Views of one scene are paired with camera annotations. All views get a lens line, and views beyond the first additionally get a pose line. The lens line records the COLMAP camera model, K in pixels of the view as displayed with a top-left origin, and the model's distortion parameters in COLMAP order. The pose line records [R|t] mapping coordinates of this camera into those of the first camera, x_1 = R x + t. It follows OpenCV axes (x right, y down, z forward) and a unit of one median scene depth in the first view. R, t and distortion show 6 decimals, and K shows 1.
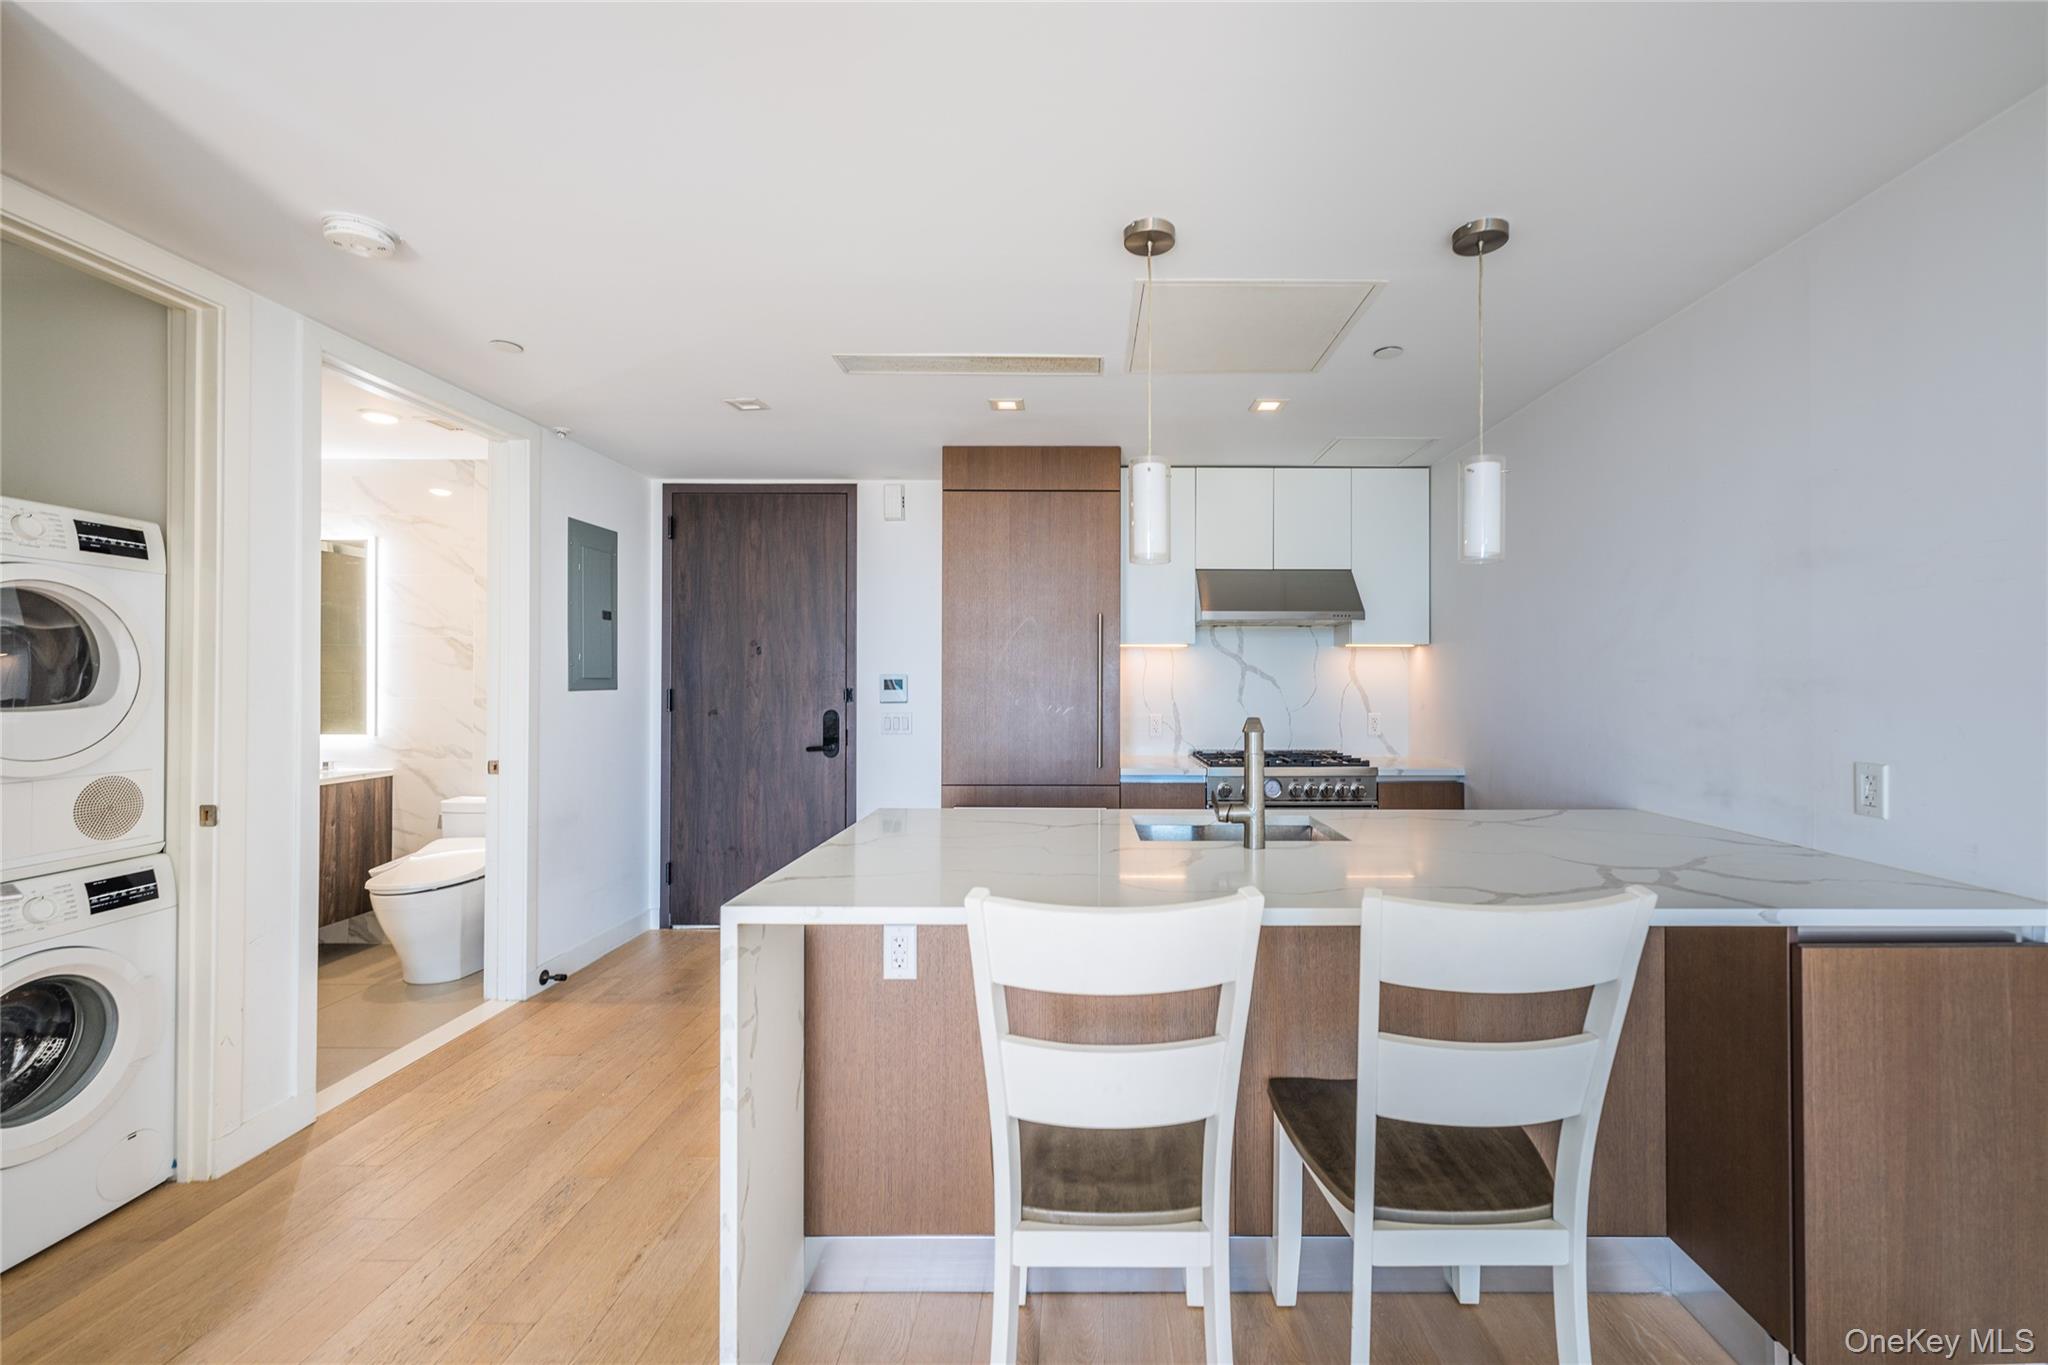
lens RADIAL K [[843.8, 0, 1083.9], [0, 843.8, 677.1], [0, 0, 1]] dist [0.001868, -0.000122]
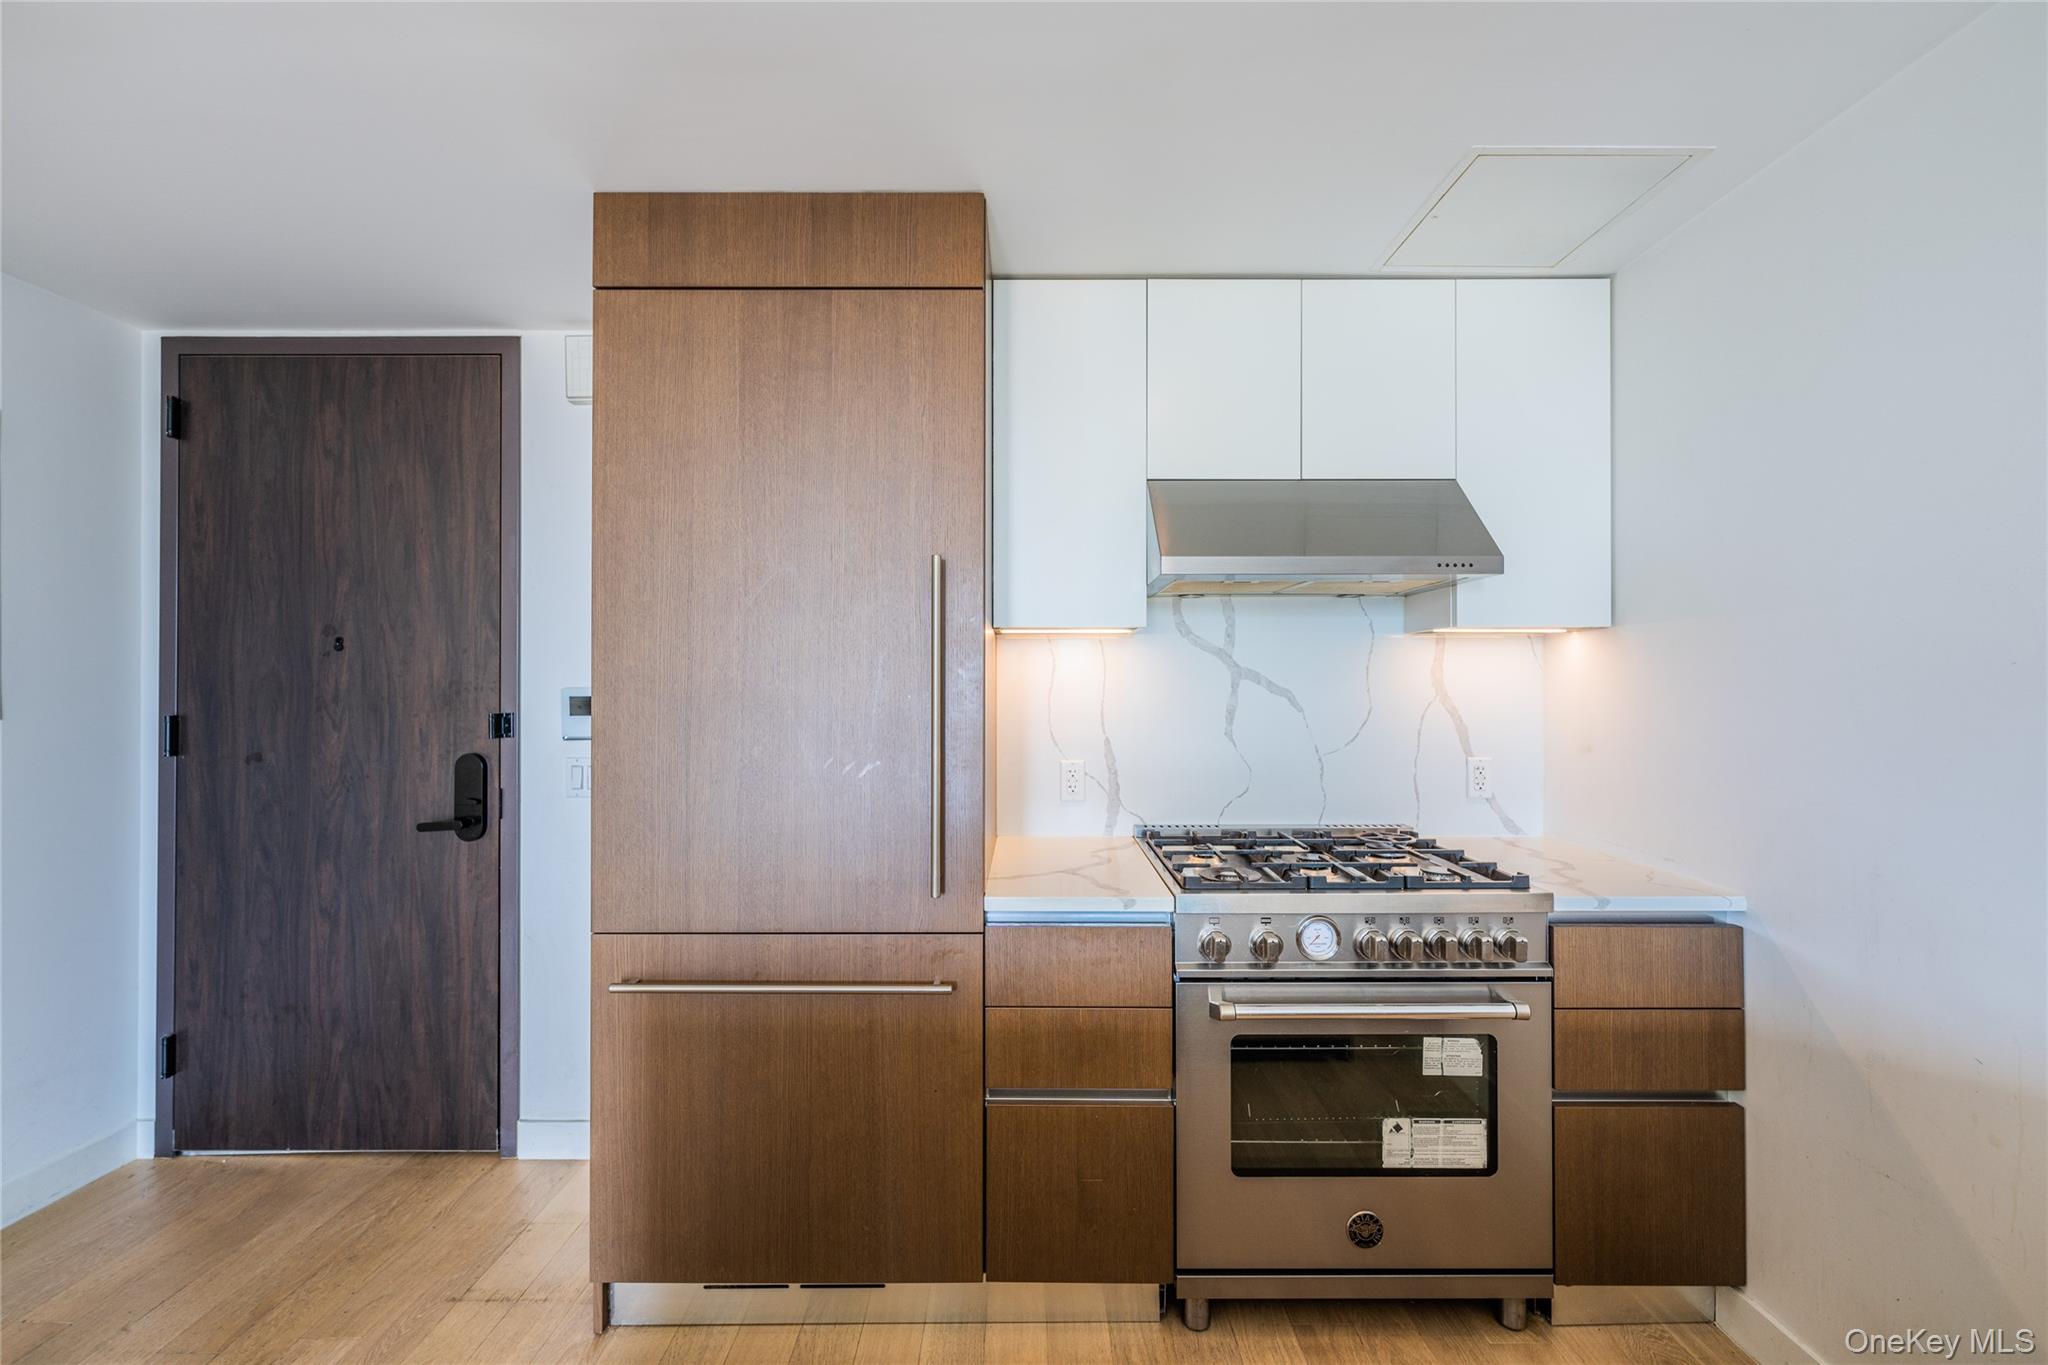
lens RADIAL K [[821.9, 0, 1024.0], [0, 821.9, 682.5], [0, 0, 1]] dist [0.001083, 0.000132]
pose [[0.999979, -0.001913, -0.006165, 0.067003], [0.001932, 0.999994, 0.003000, -0.008453], [0.006160, -0.003012, 0.999976, 0.550607]]
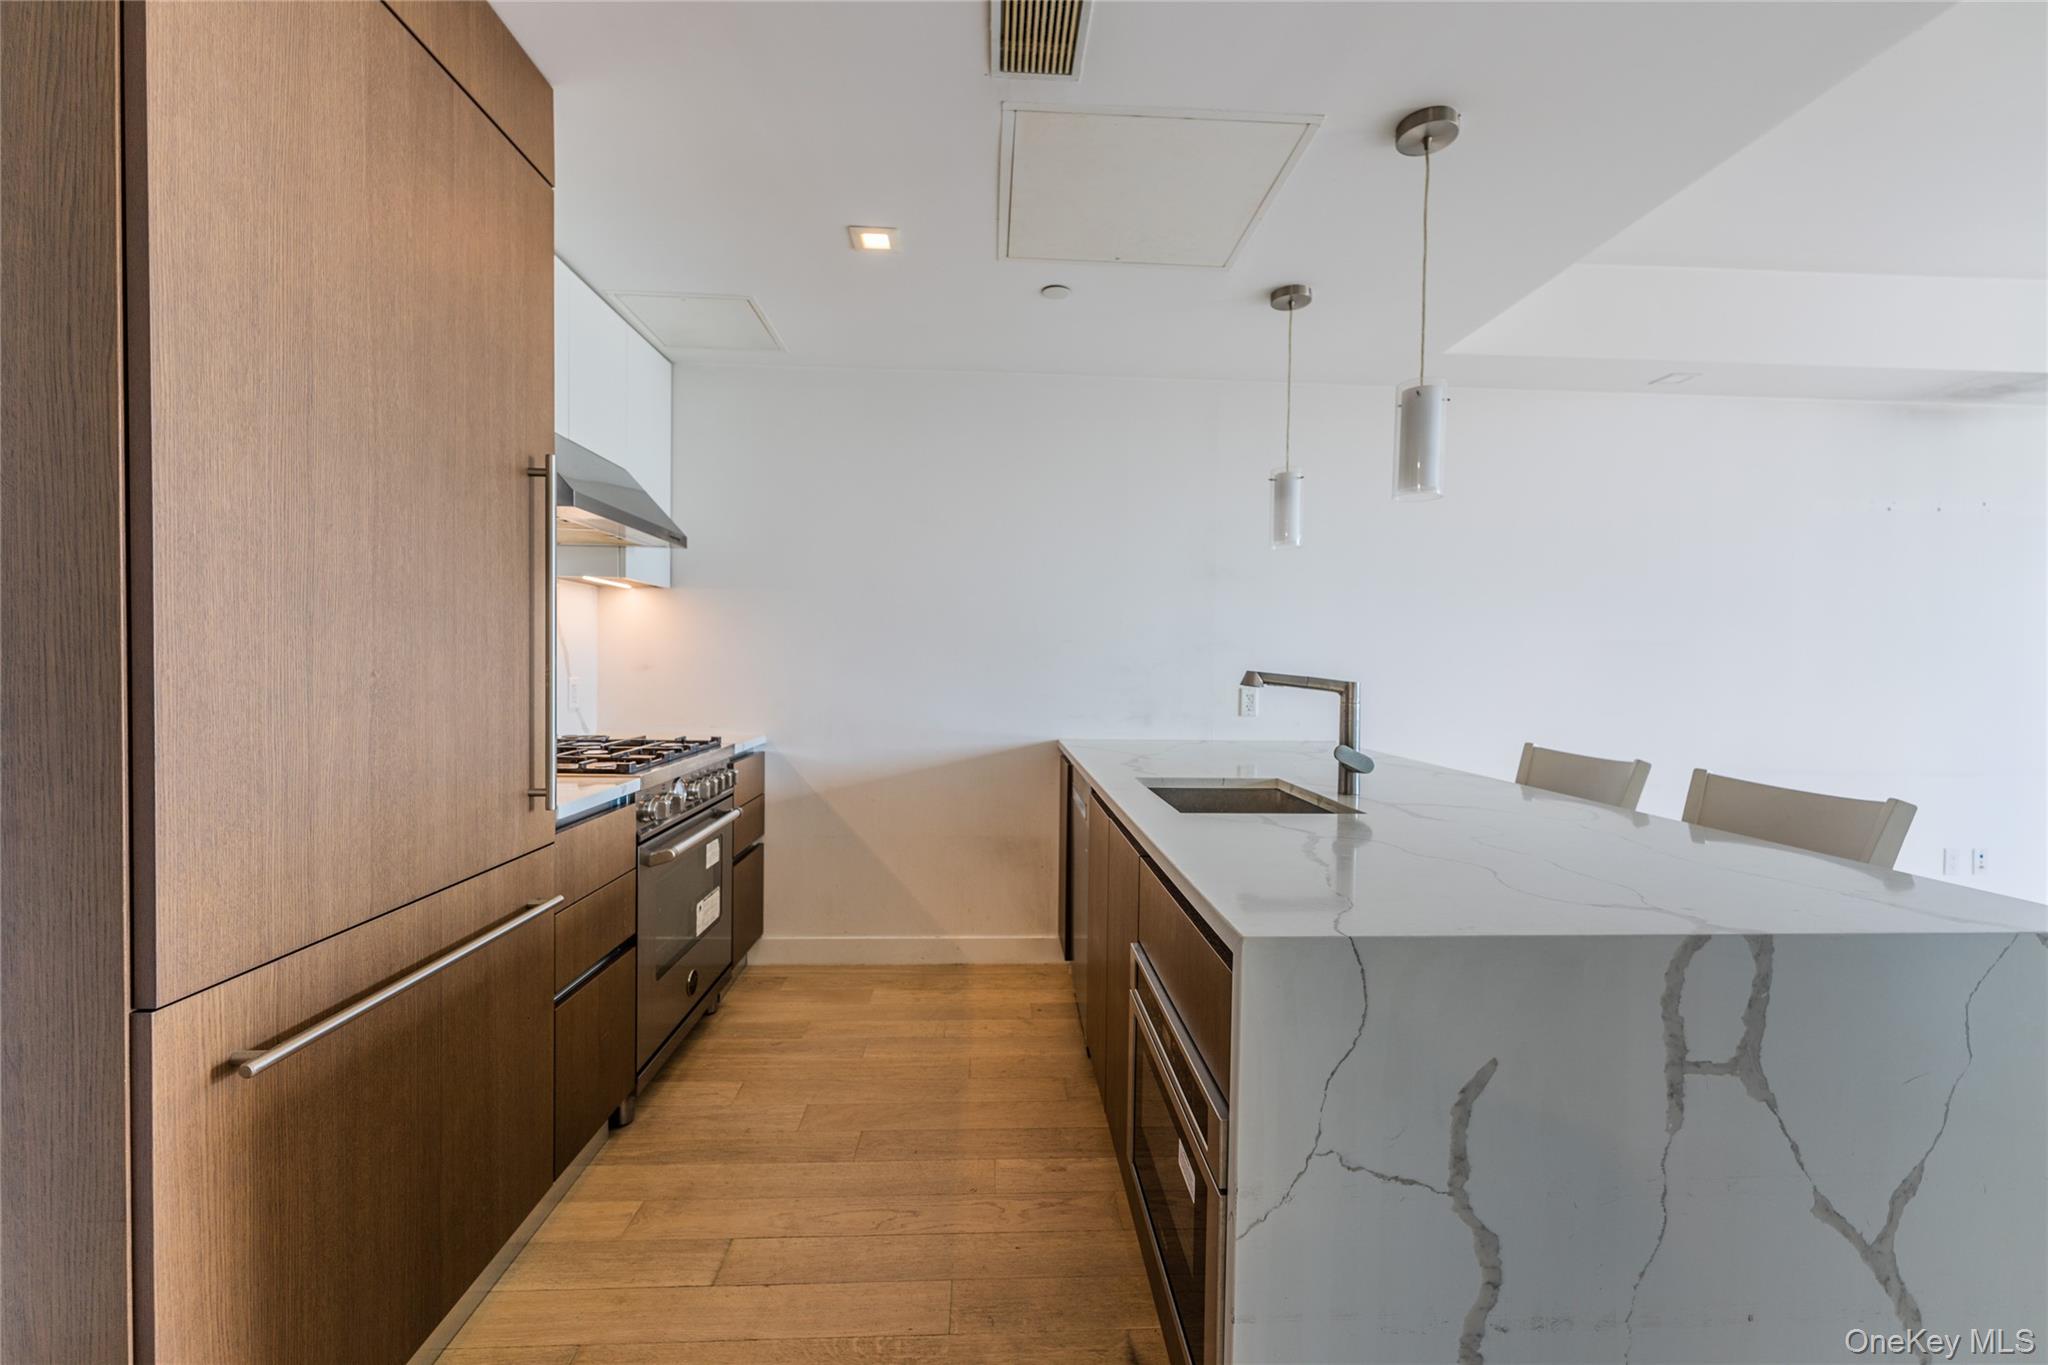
lens RADIAL K [[811.5, 0, 1030.9], [0, 811.5, 681.4], [0, 0, 1]] dist [0.000092, 0.000105]
pose [[-0.050976, -0.026280, 0.998354, -0.402630], [-0.020076, 0.999479, 0.025285, 0.024359], [-0.998498, -0.018754, -0.051477, 0.758042]]
